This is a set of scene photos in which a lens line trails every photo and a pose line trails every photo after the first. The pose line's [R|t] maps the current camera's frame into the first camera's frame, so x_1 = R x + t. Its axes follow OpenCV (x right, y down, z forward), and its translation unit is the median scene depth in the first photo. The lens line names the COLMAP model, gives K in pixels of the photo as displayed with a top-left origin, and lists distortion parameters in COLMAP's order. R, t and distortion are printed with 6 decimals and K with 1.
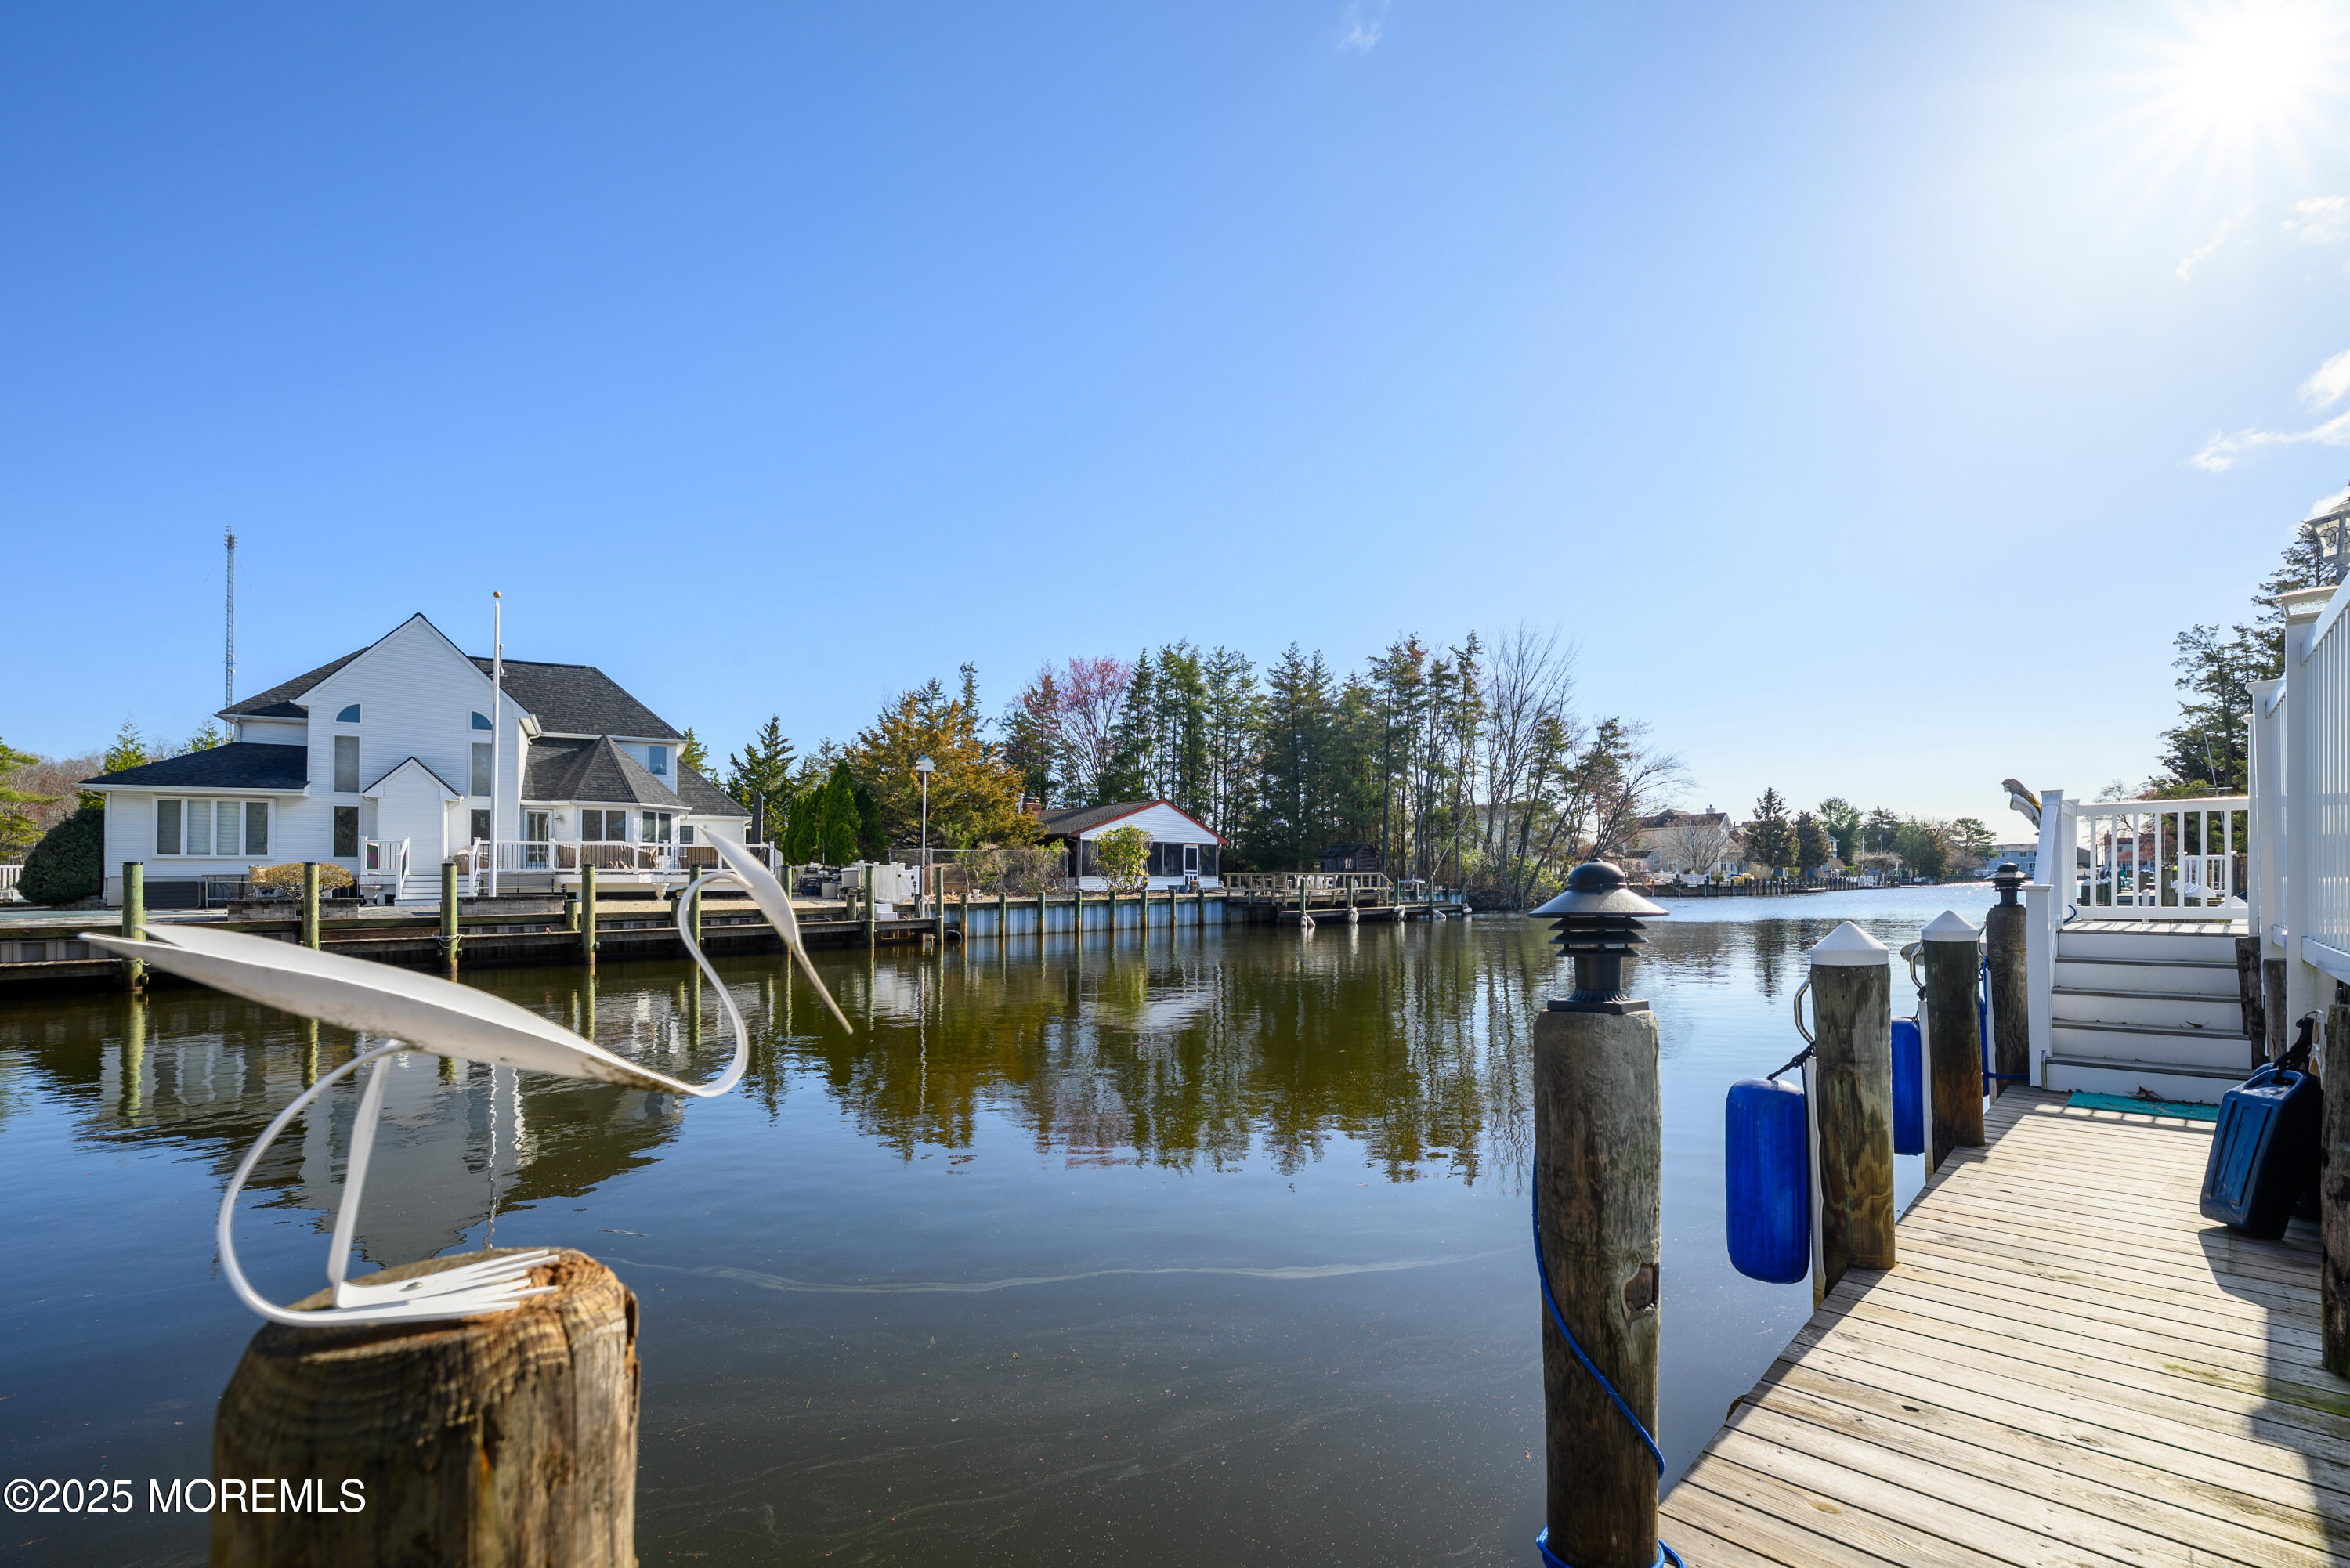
lens RADIAL K [[961.1, 0, 1175.5], [0, 961.1, 896.5], [0, 0, 1]] dist [0.003080, -0.002201]
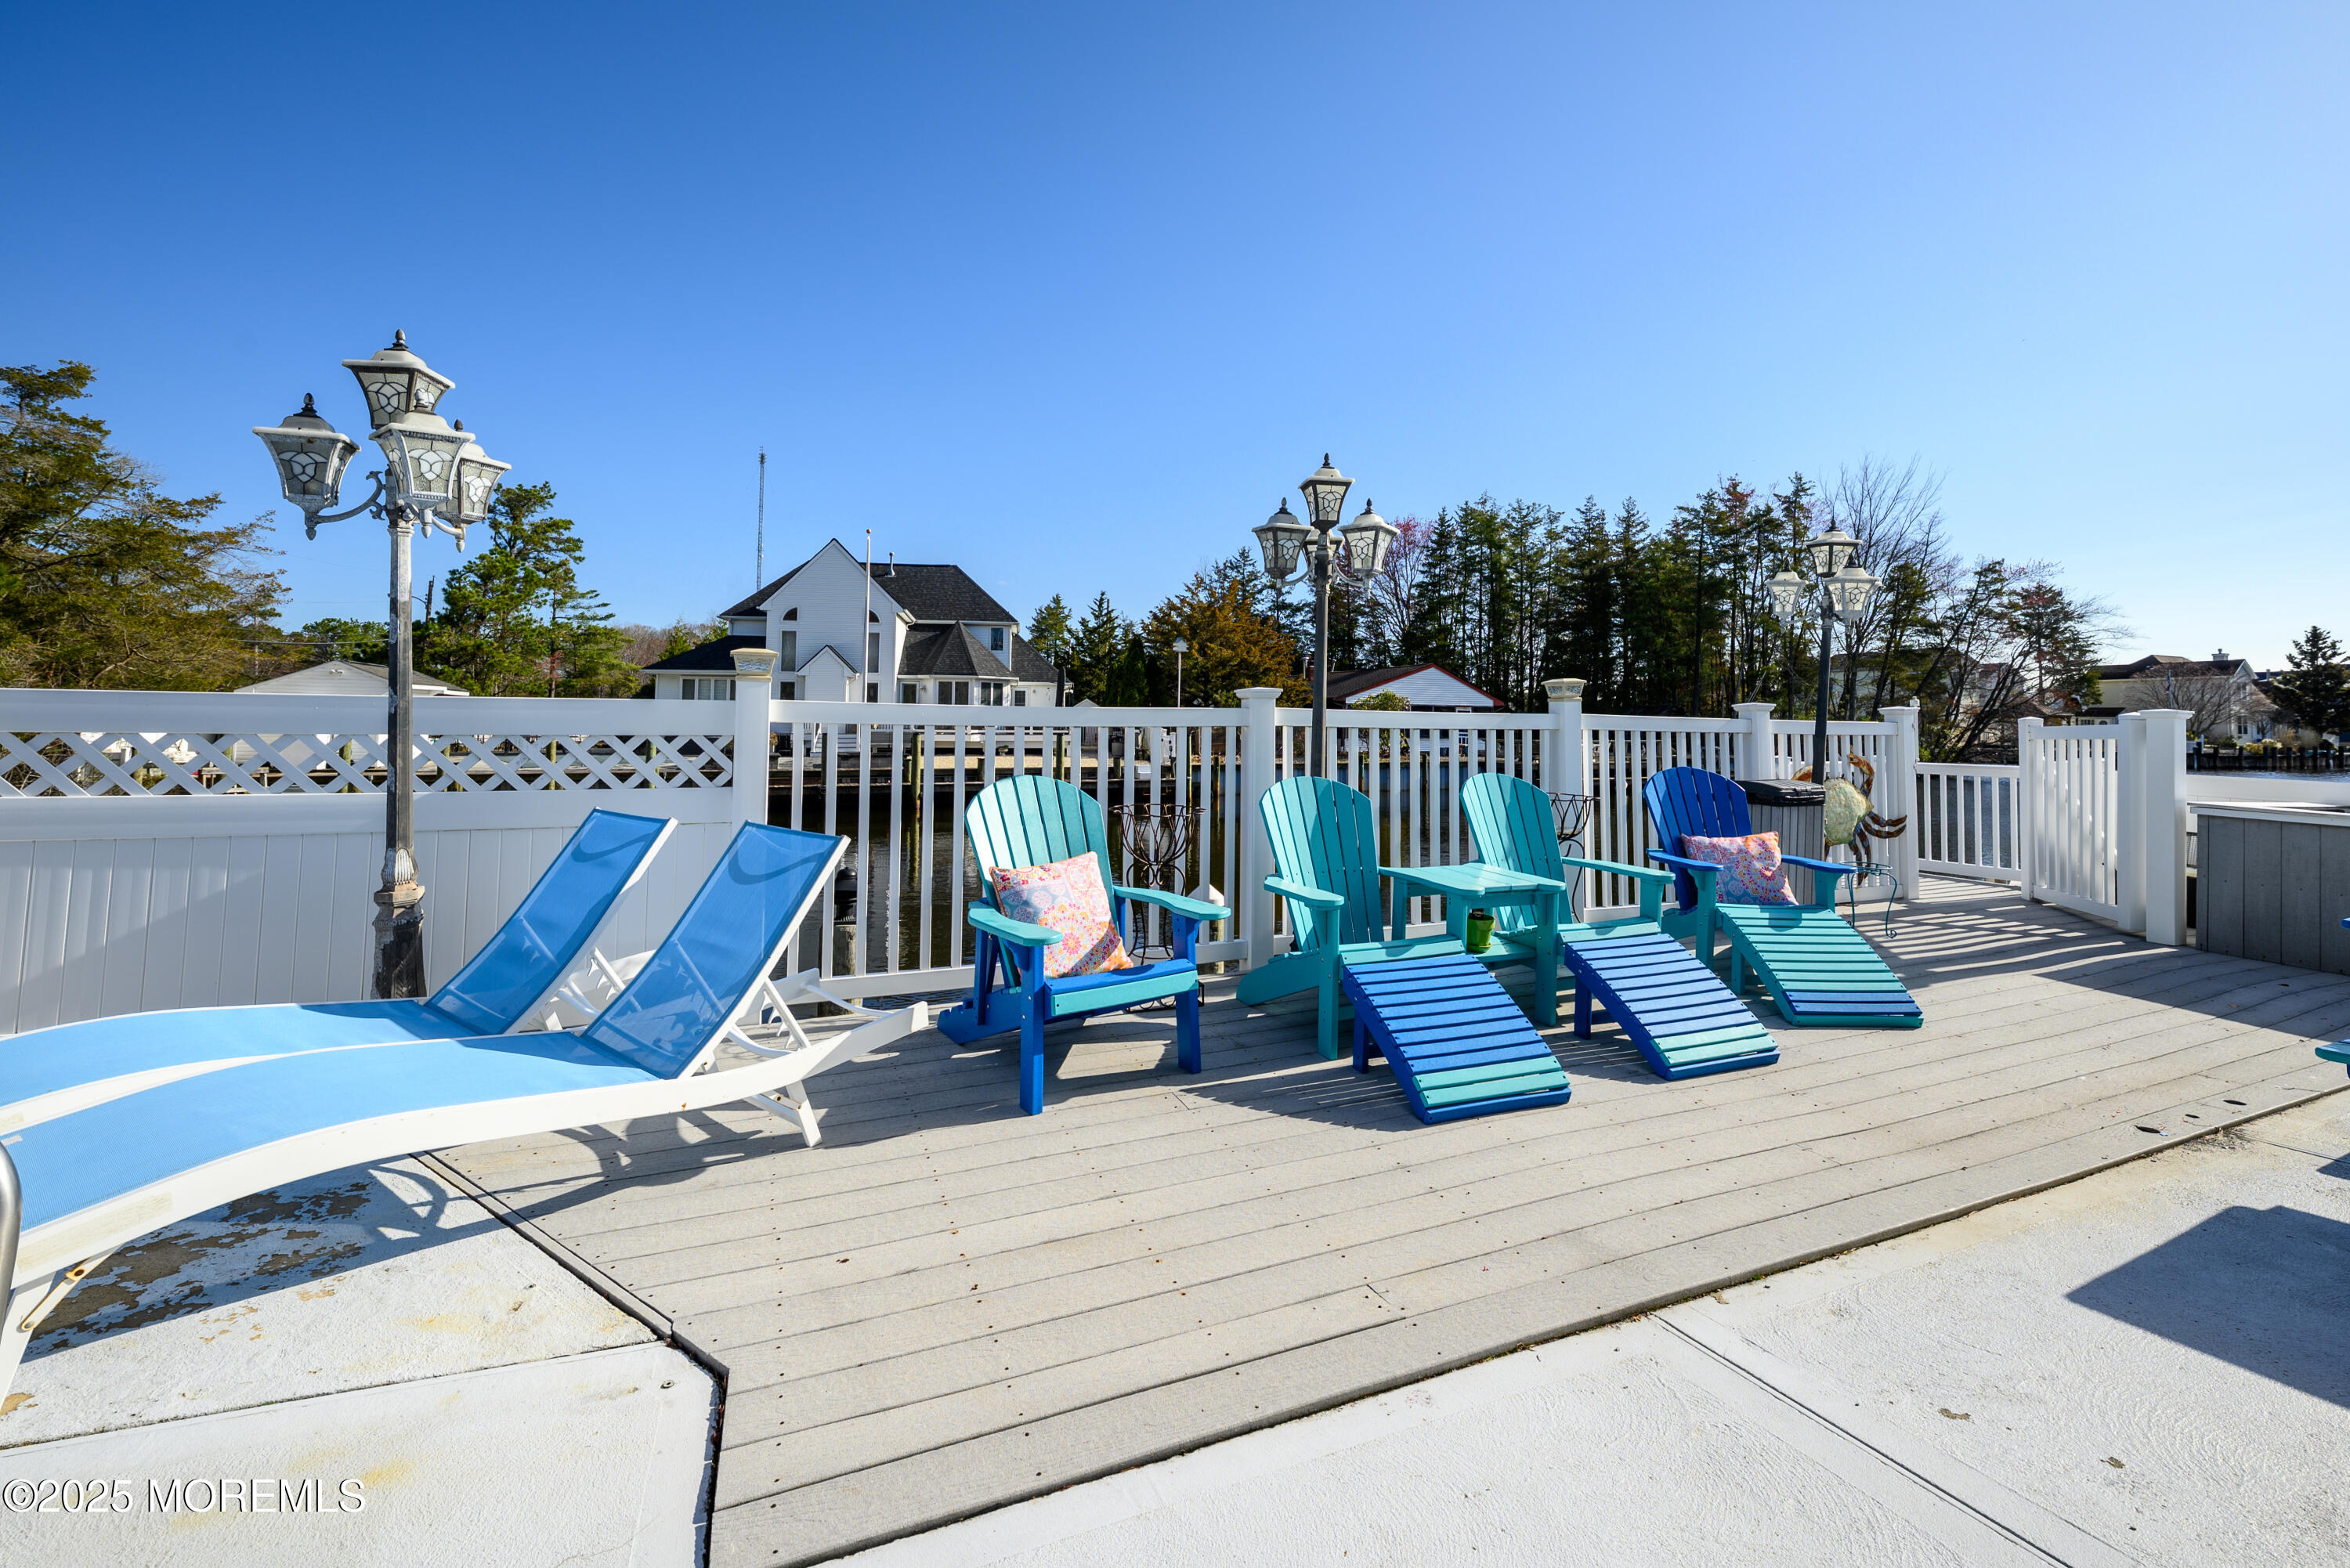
lens RADIAL K [[961.1, 0, 1175.1], [0, 961.1, 702.5], [0, 0, 1]] dist [0.003080, -0.002201]
pose [[0.933921, 0.004516, -0.357452, 0.079854], [-0.018906, 0.999145, -0.036773, -0.012986], [0.356980, 0.041101, 0.933207, -0.045243]]
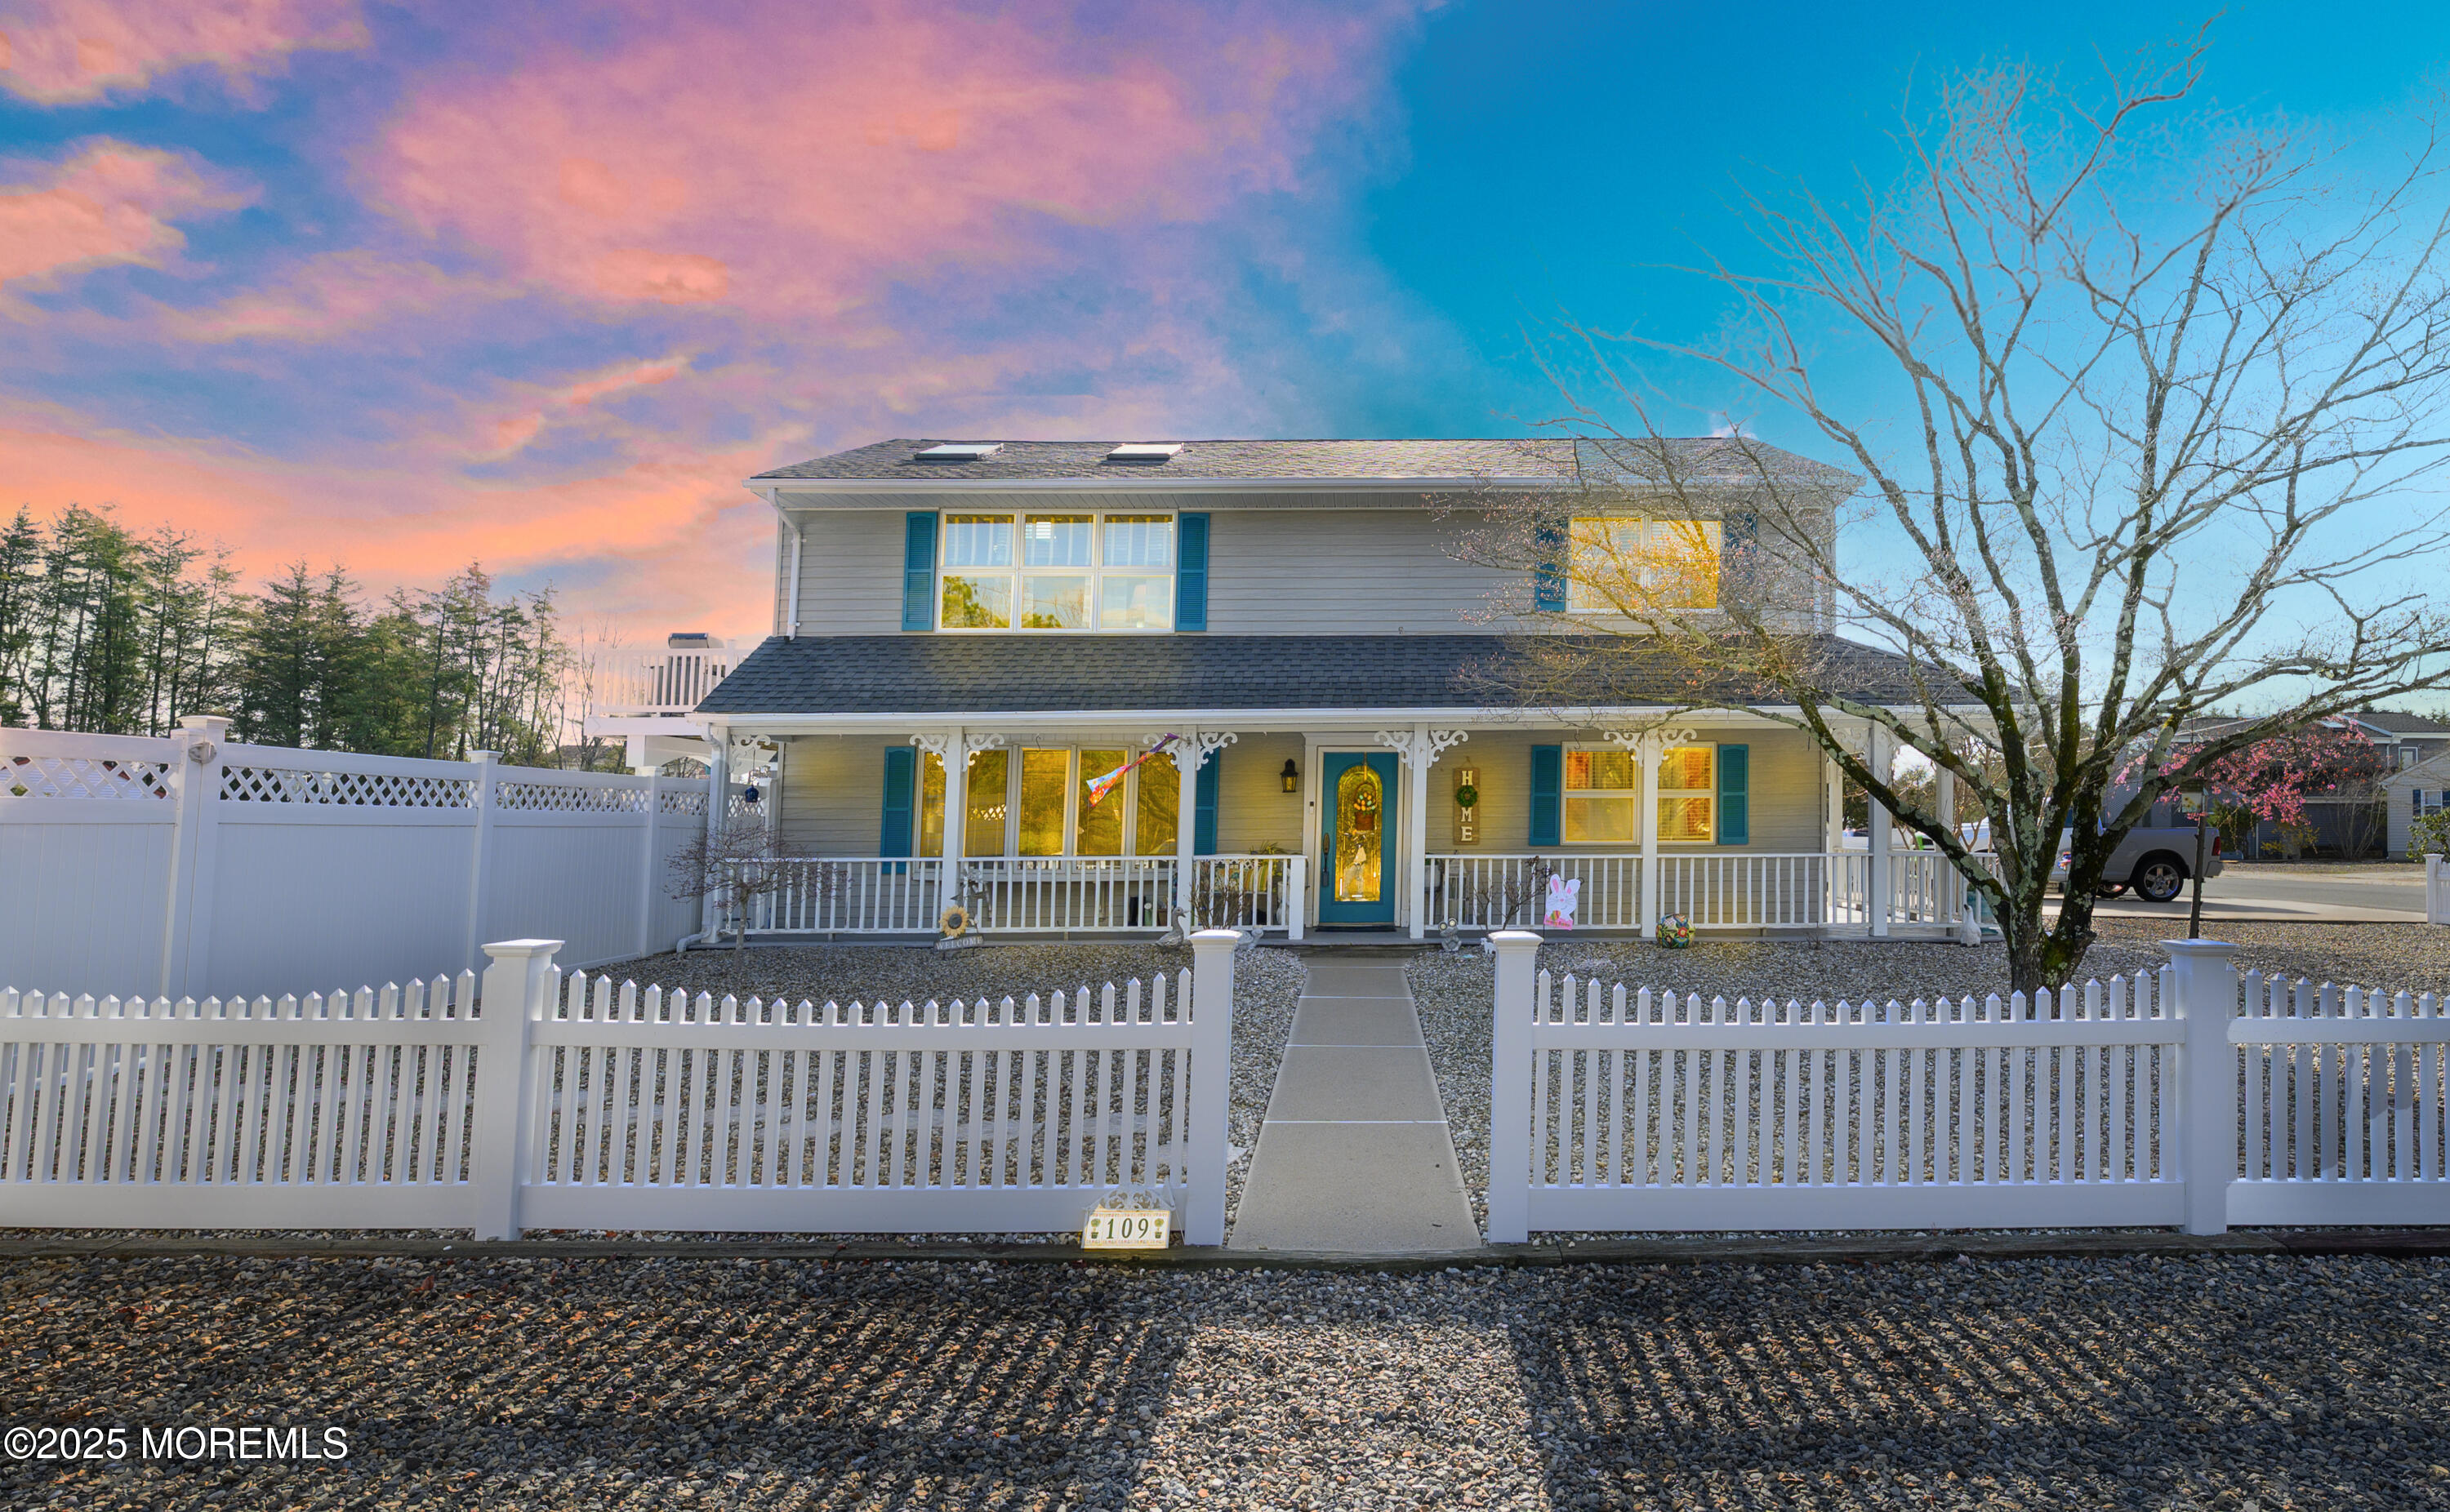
lens RADIAL K [[1433.0, 0, 1513.8], [0, 1433.0, 718.4], [0, 0, 1]] dist [0.000014, -0.002305]
pose [[0.680001, 0.074495, 0.729417, -0.054617], [-0.001674, 0.994980, -0.100056, -0.005978], [-0.733209, 0.066817, 0.676713, -0.569835]]
